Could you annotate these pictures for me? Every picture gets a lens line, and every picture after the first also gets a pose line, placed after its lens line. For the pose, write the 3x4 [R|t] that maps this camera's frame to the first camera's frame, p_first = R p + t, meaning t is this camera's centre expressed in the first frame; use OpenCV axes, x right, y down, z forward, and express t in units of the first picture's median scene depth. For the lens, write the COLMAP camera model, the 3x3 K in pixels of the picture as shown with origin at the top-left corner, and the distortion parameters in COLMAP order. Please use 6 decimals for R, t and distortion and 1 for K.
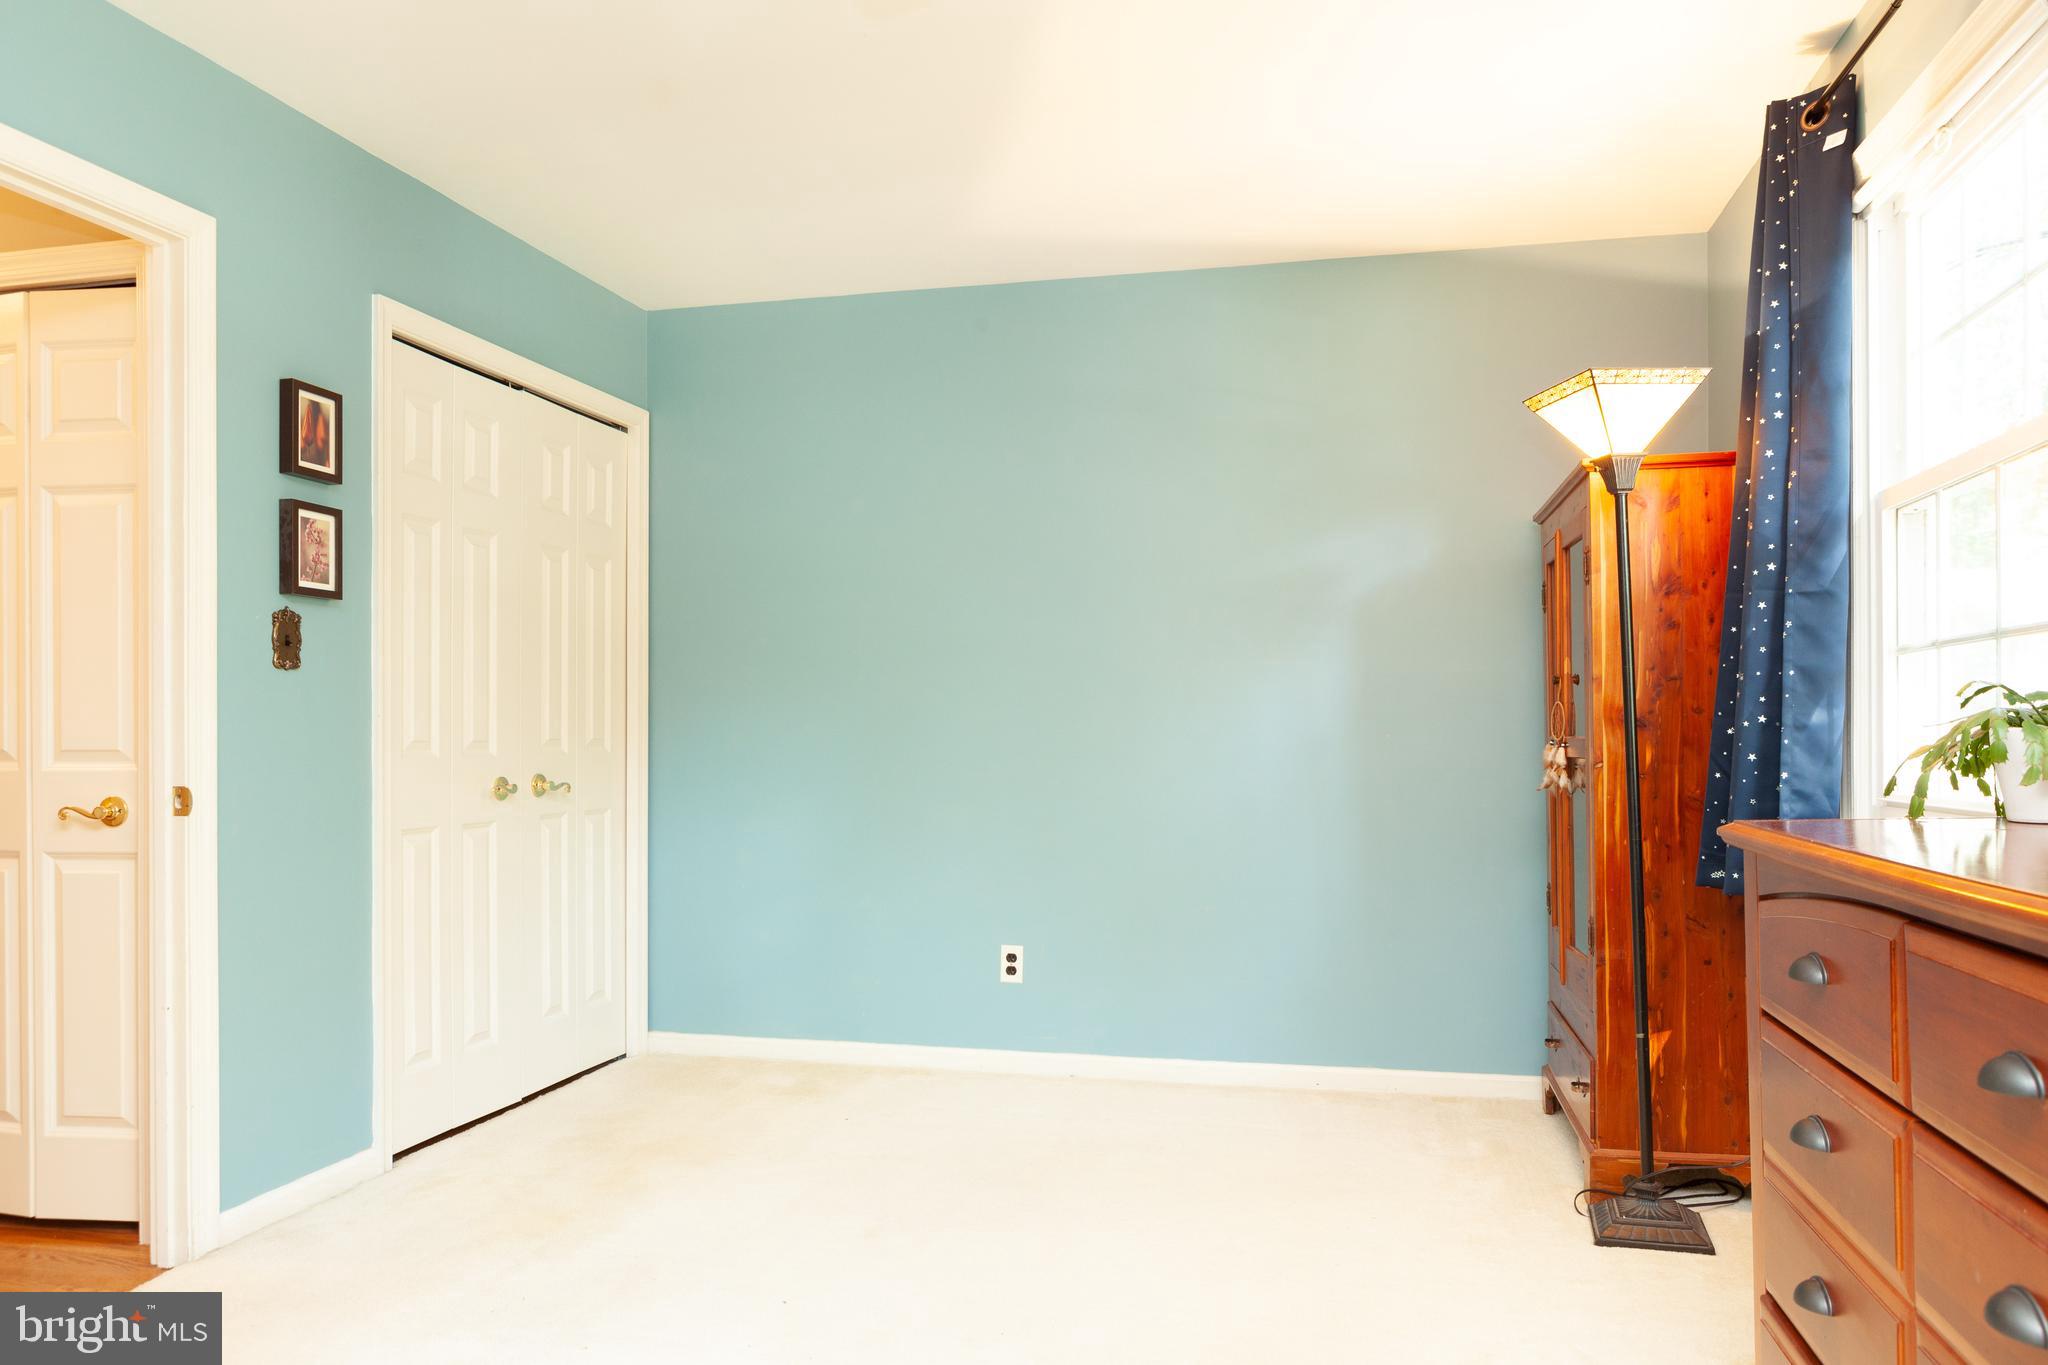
lens RADIAL K [[1432.4, 0, 1031.9], [0, 1432.4, 739.3], [0, 0, 1]] dist [-0.006614, 0.003449]
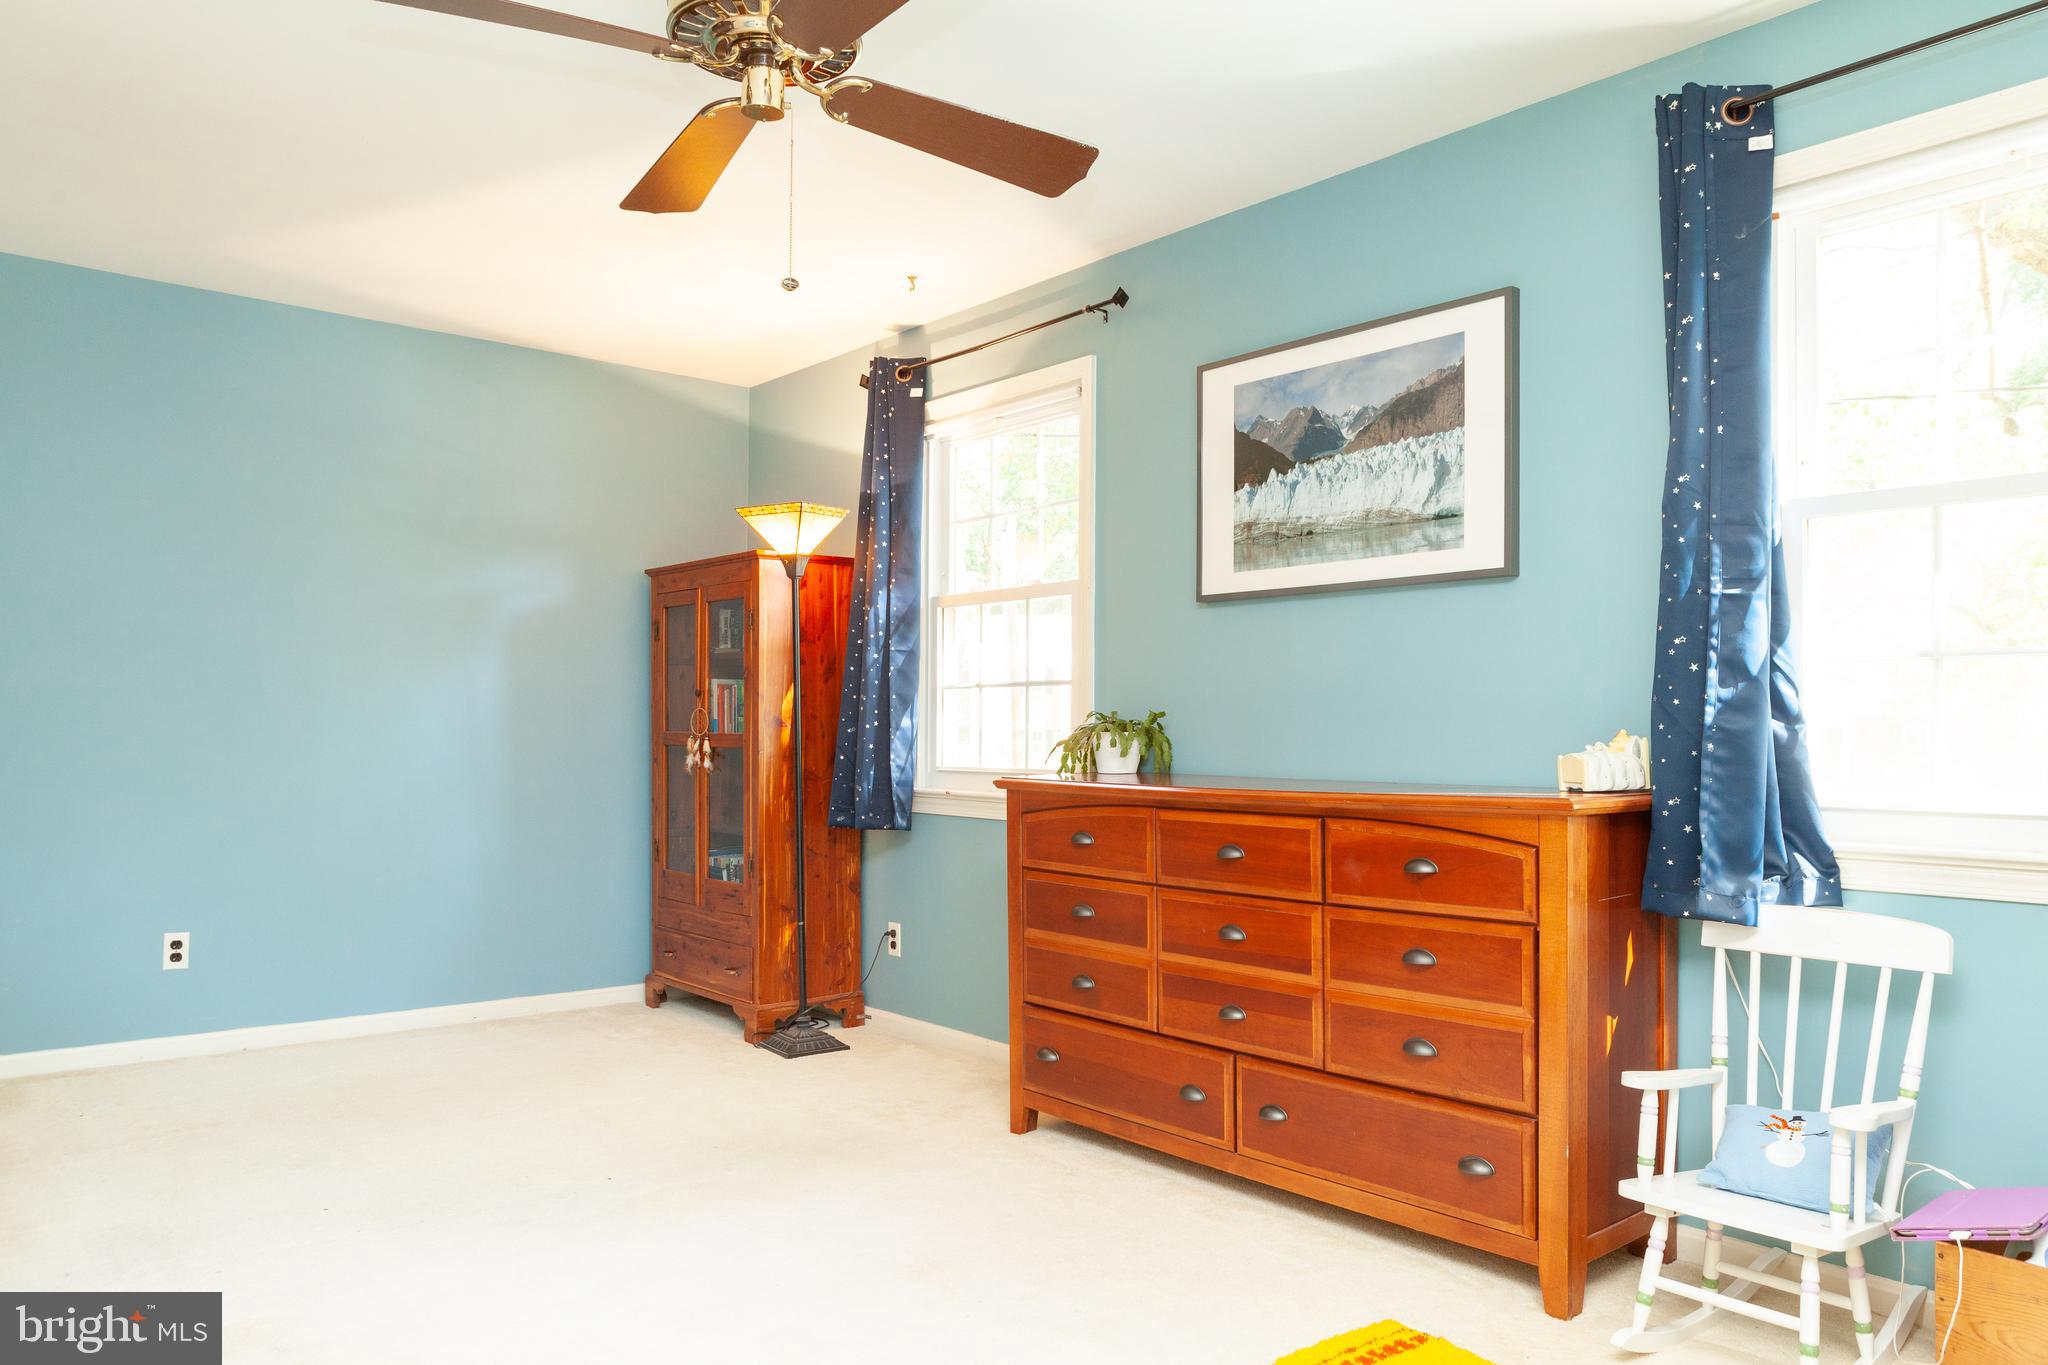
lens RADIAL K [[1432.4, 0, 1031.9], [0, 1432.4, 739.3], [0, 0, 1]] dist [-0.006614, 0.003449]
pose [[0.599670, 0.002806, 0.800242, -0.731235], [-0.005934, 0.999982, 0.000940, 0.001722], [-0.800225, -0.005313, 0.599676, -0.159073]]
